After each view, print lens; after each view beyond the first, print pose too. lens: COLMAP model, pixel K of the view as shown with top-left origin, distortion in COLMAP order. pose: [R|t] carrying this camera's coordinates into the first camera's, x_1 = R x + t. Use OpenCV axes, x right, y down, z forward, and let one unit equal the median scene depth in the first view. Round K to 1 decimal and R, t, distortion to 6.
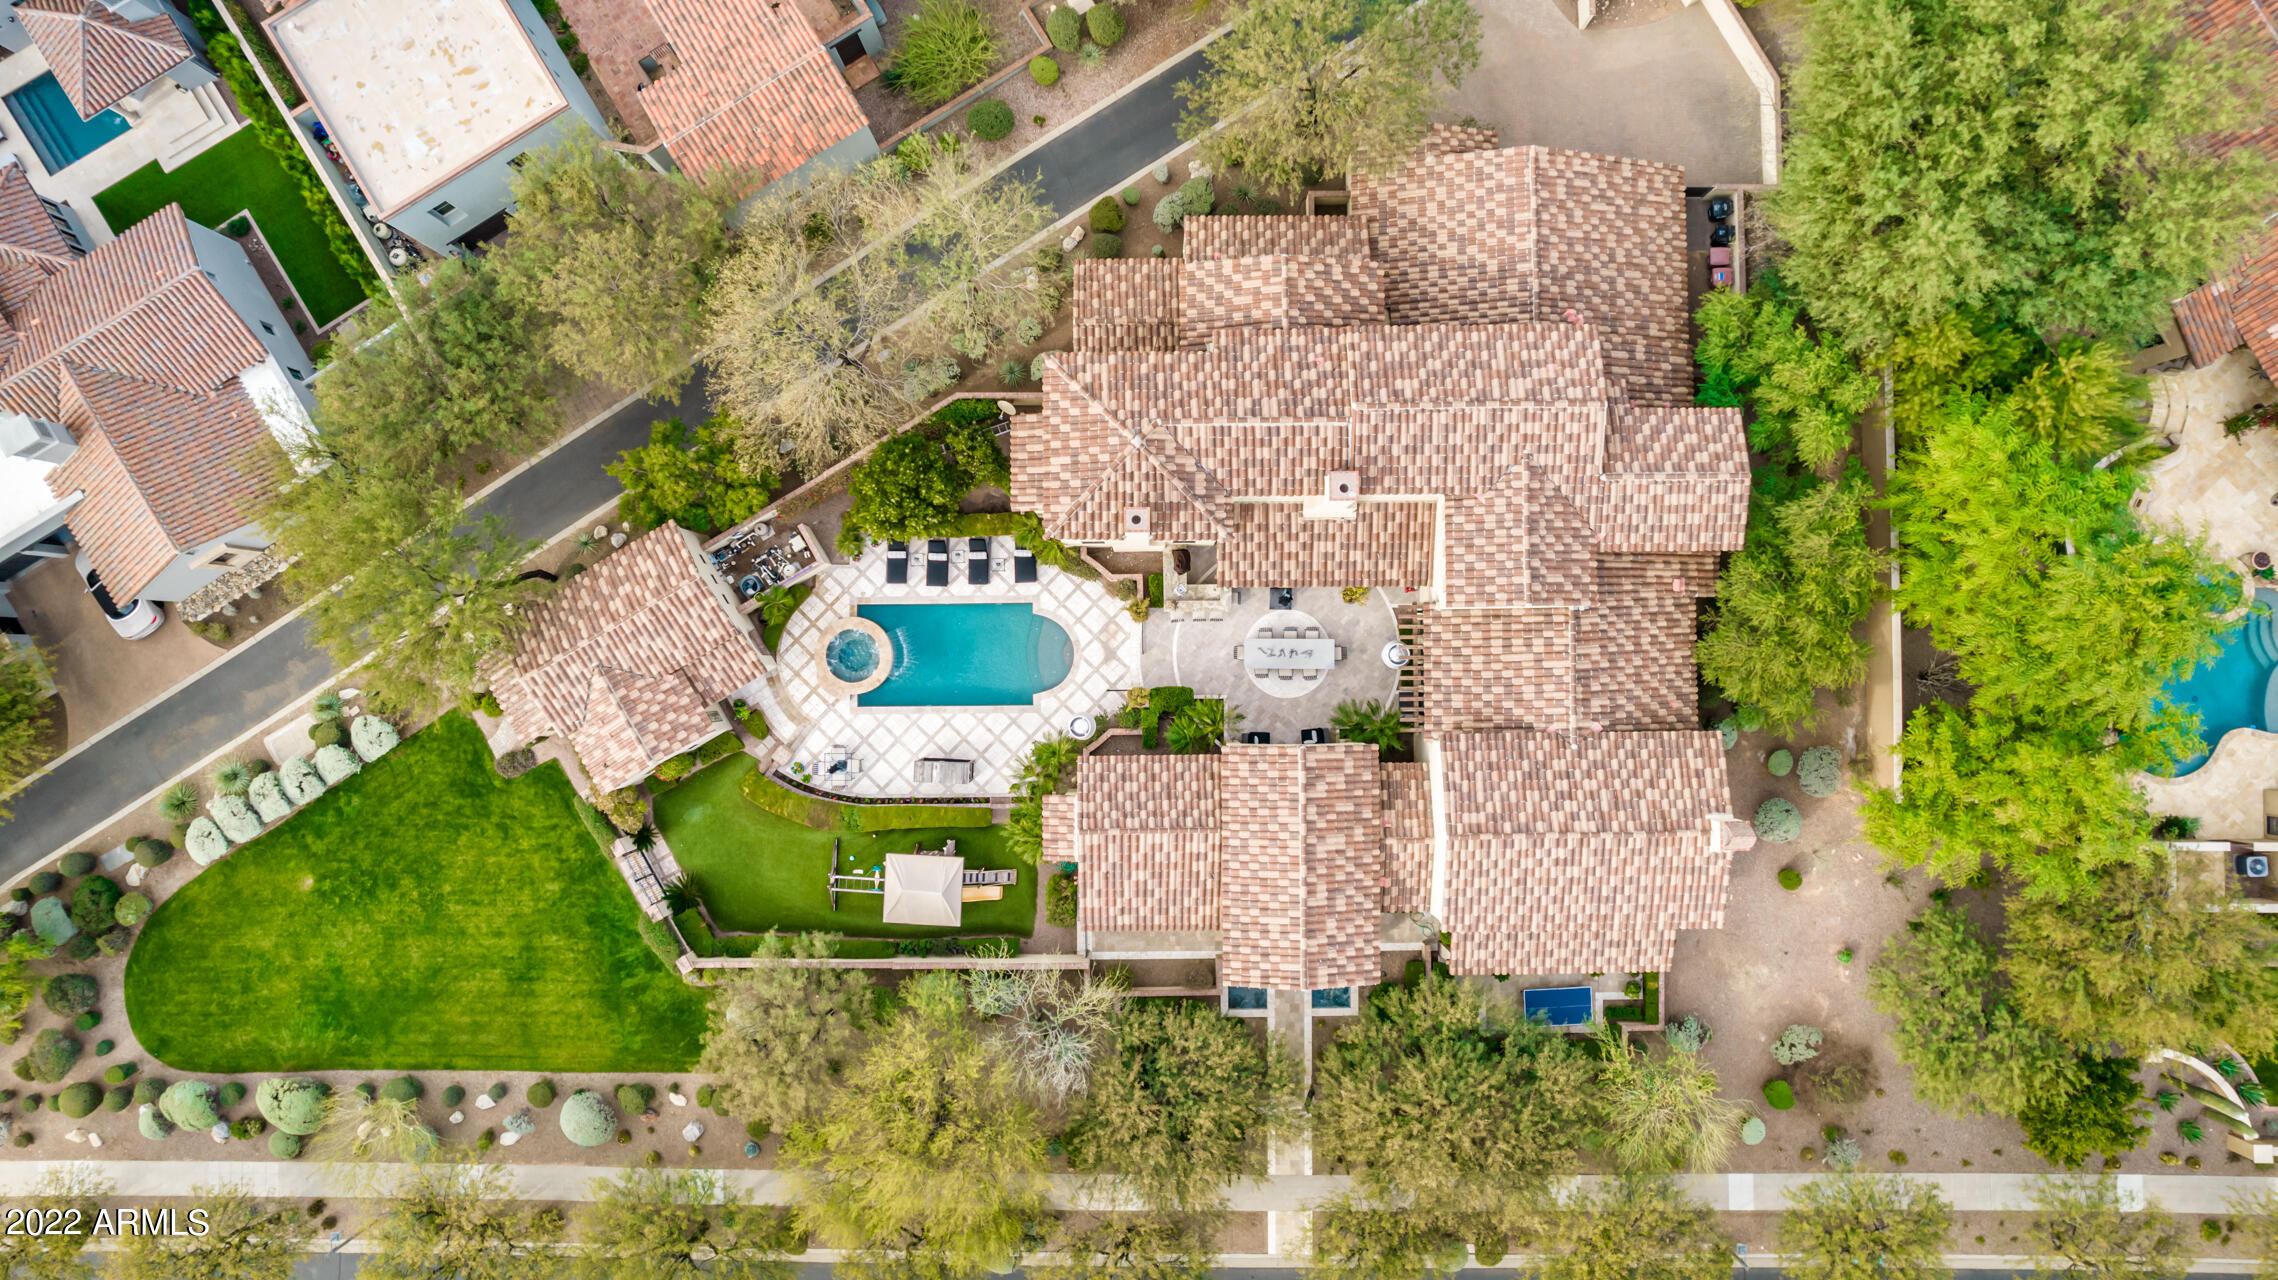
lens RADIAL K [[1455.3, 0, 1143.1], [0, 1455.3, 640.2], [0, 0, 1]] dist [-0.071316, 0.064294]
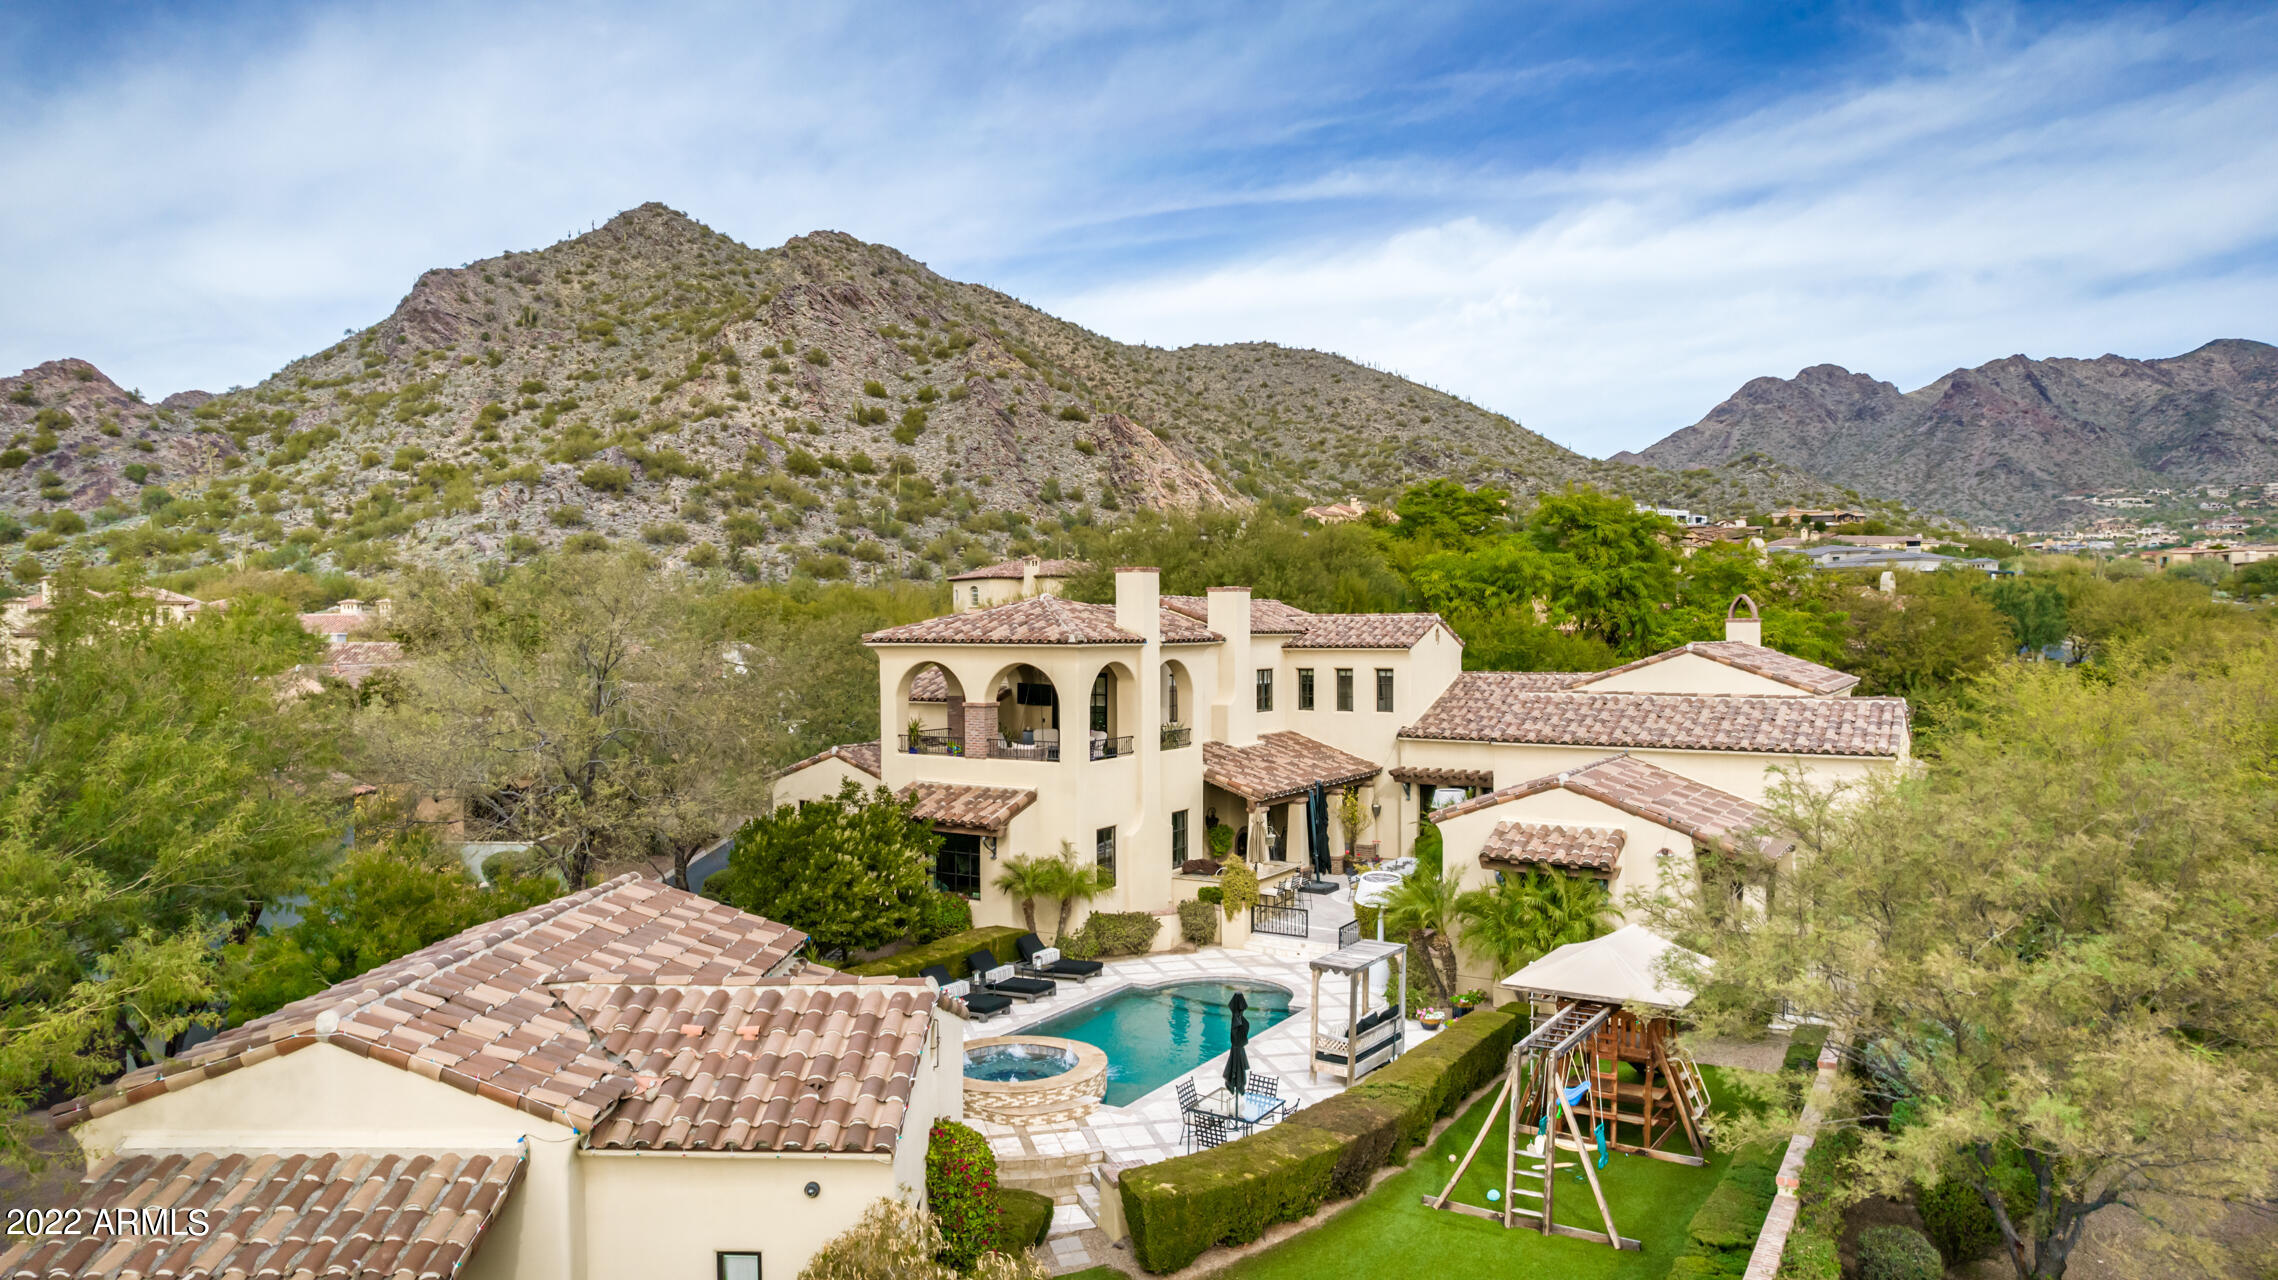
lens RADIAL K [[1455.3, 0, 1143.1], [0, 1455.3, 640.2], [0, 0, 1]] dist [-0.071316, 0.064294]
pose [[0.518261, -0.004324, 0.855211, -0.554545], [0.855078, 0.021015, -0.518074, 0.263522], [-0.015732, 0.999770, 0.014589, 0.909807]]
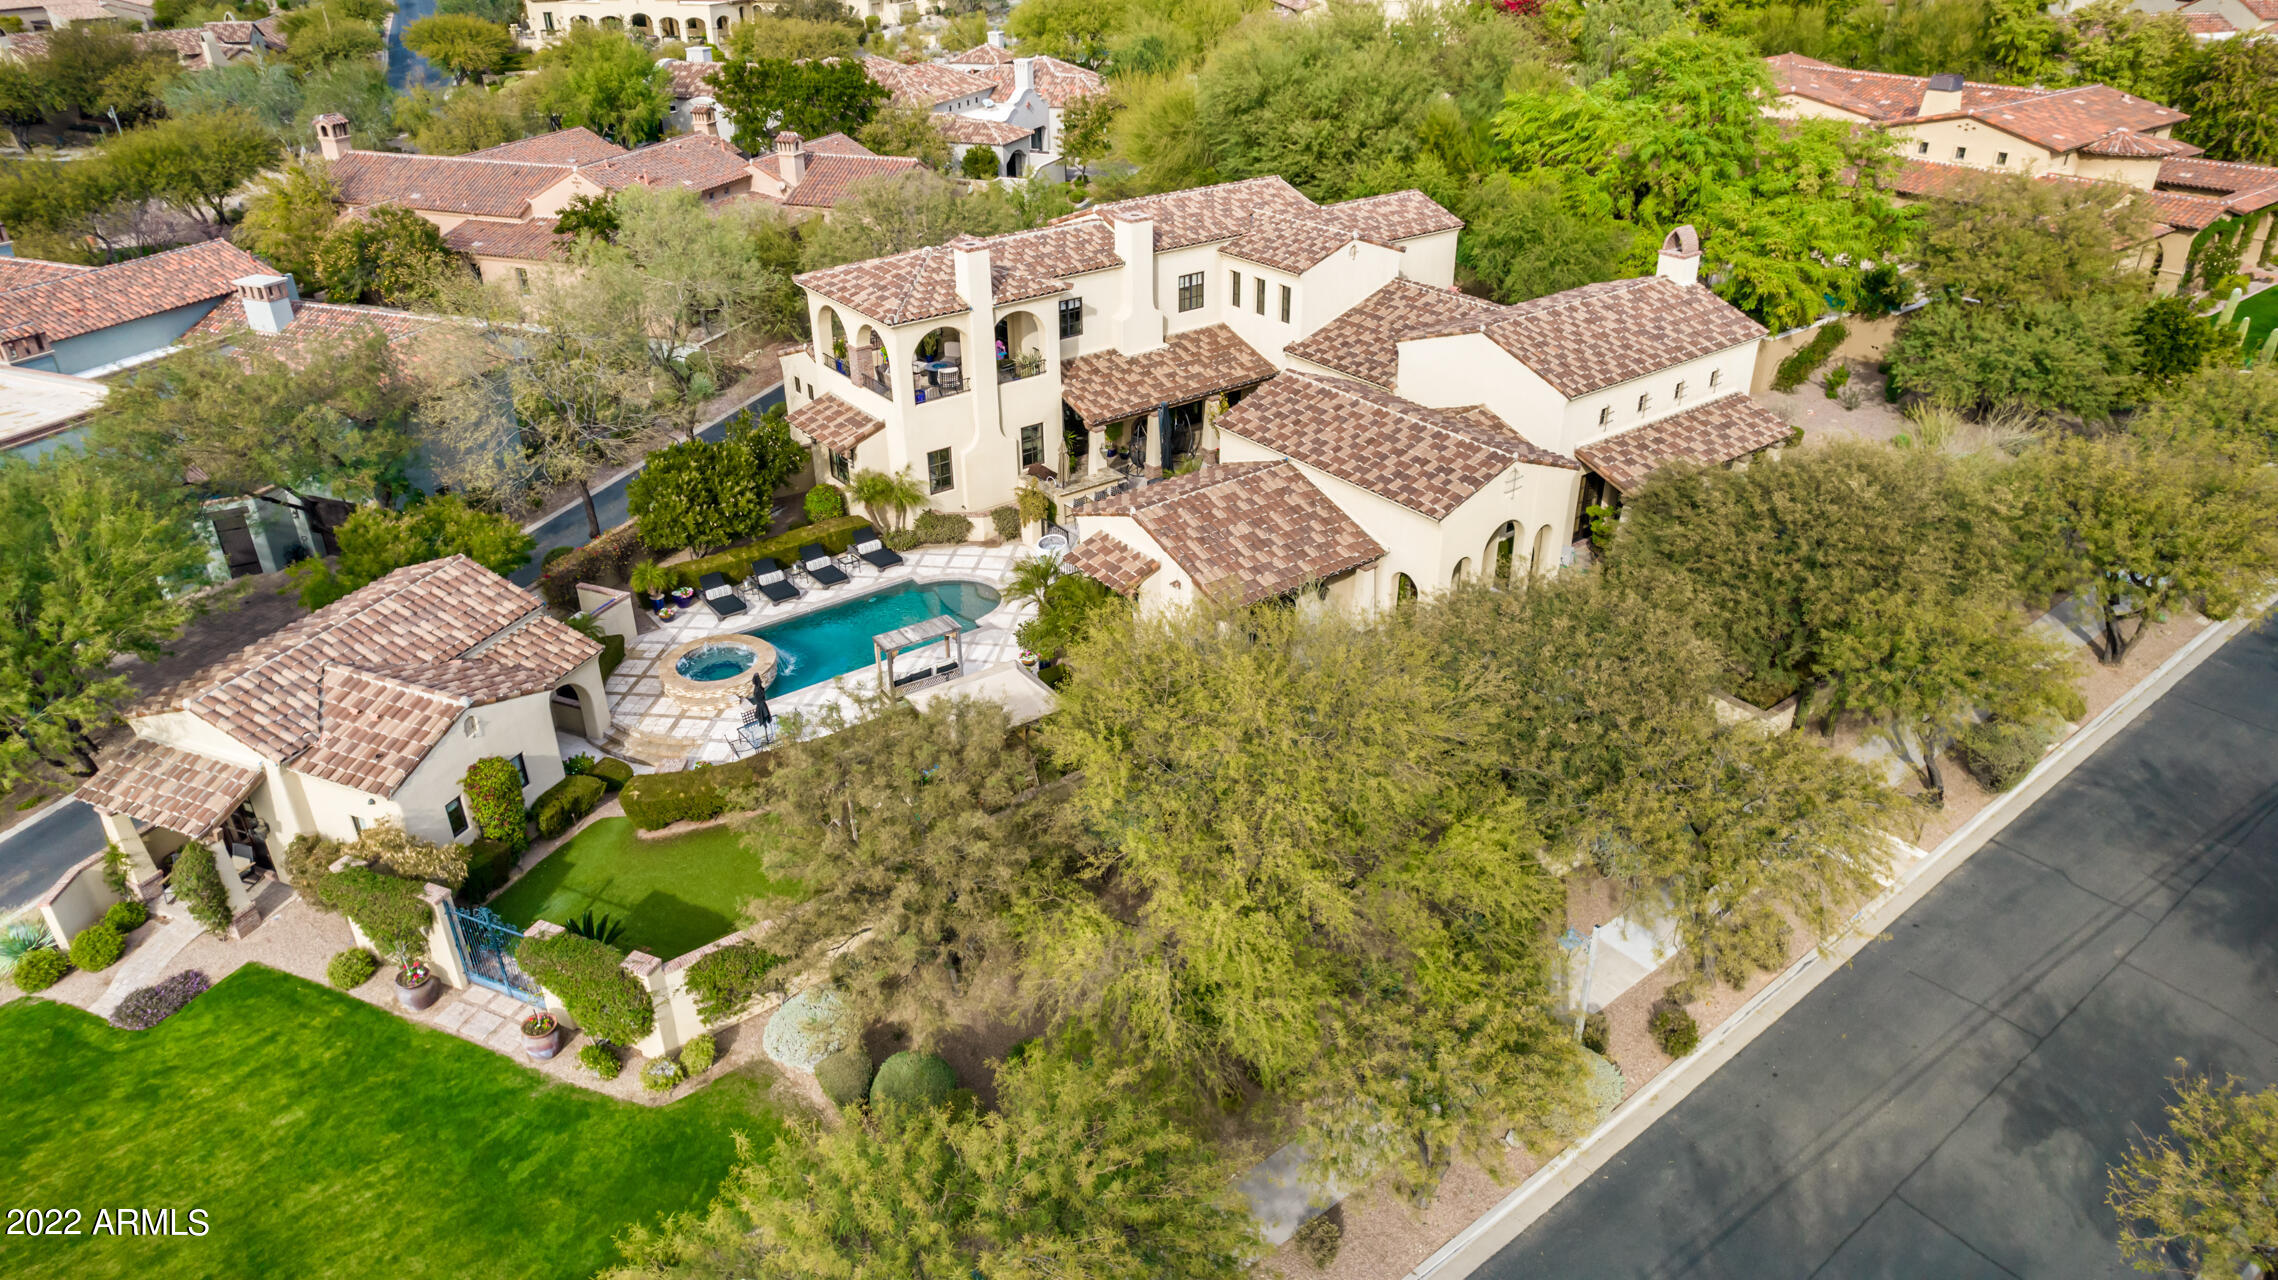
lens RADIAL K [[1455.3, 0, 1143.1], [0, 1455.3, 640.2], [0, 0, 1]] dist [-0.071316, 0.064294]
pose [[0.796851, -0.292111, 0.528866, -0.412906], [0.604127, 0.396353, -0.691328, 0.619691], [-0.007673, 0.870388, 0.492307, 0.684077]]
